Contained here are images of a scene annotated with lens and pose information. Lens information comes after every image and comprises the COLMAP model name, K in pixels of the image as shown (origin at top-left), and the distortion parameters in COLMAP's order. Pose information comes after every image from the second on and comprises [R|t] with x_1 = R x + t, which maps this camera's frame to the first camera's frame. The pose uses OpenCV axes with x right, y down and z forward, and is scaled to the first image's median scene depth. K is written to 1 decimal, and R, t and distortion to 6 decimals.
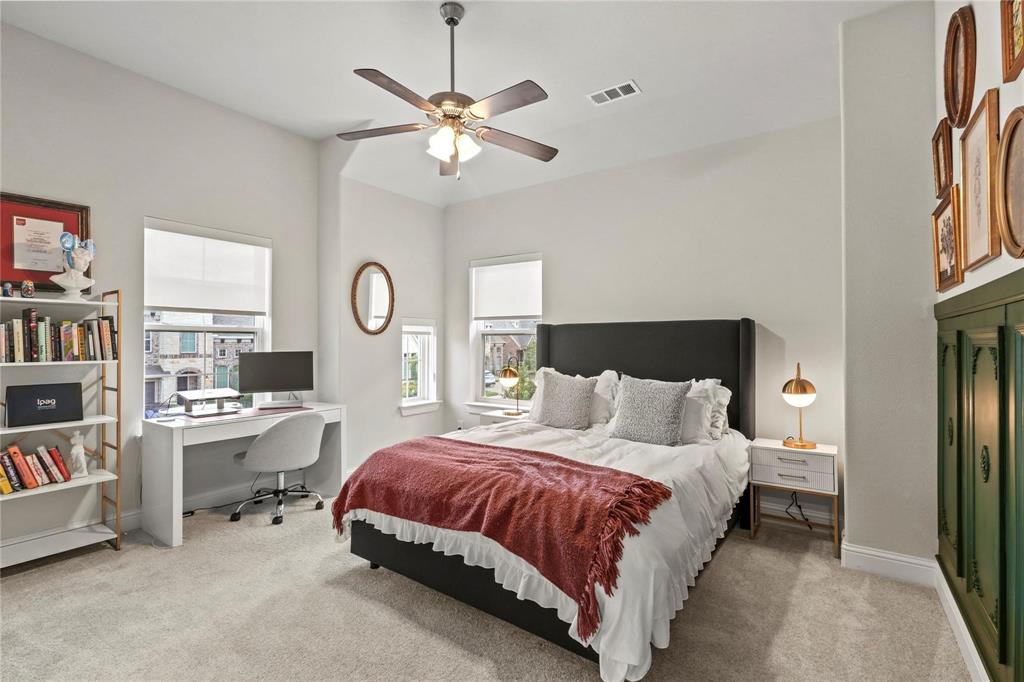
lens RADIAL K [[471.3, 0, 510.4], [0, 471.3, 341.7], [0, 0, 1]] dist [-0.002129, -0.001325]
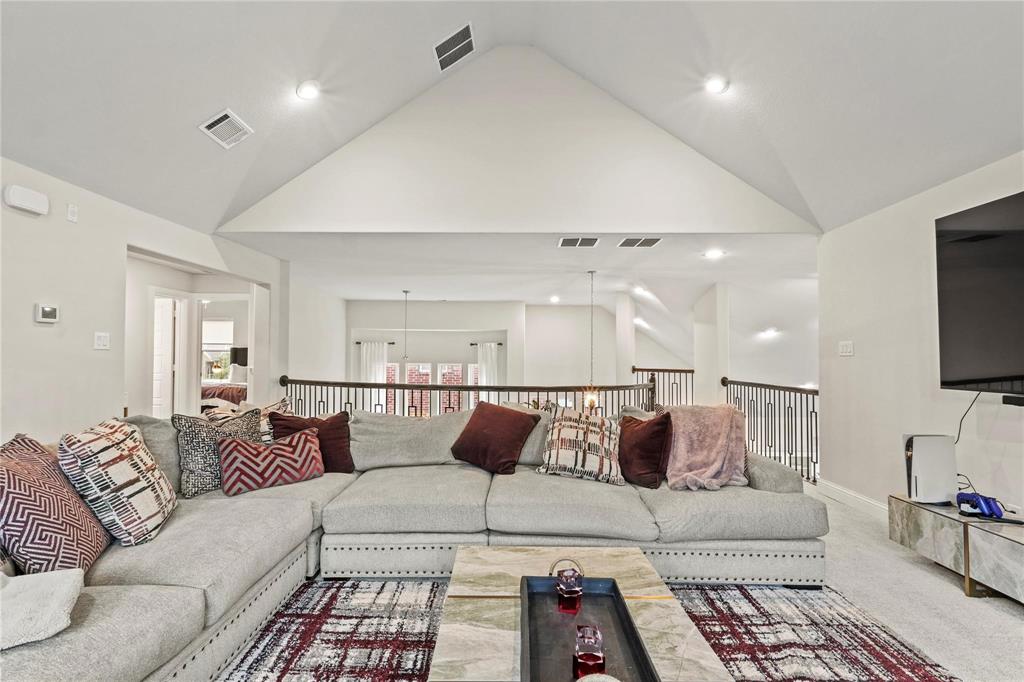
lens RADIAL K [[471.3, 0, 510.8], [0, 471.3, 342.5], [0, 0, 1]] dist [-0.002129, -0.001325]
pose [[0.828367, 0.020759, 0.559802, -0.122824], [-0.009287, 0.999685, -0.023330, -0.019408], [-0.560110, 0.014127, 0.828298, -2.112761]]
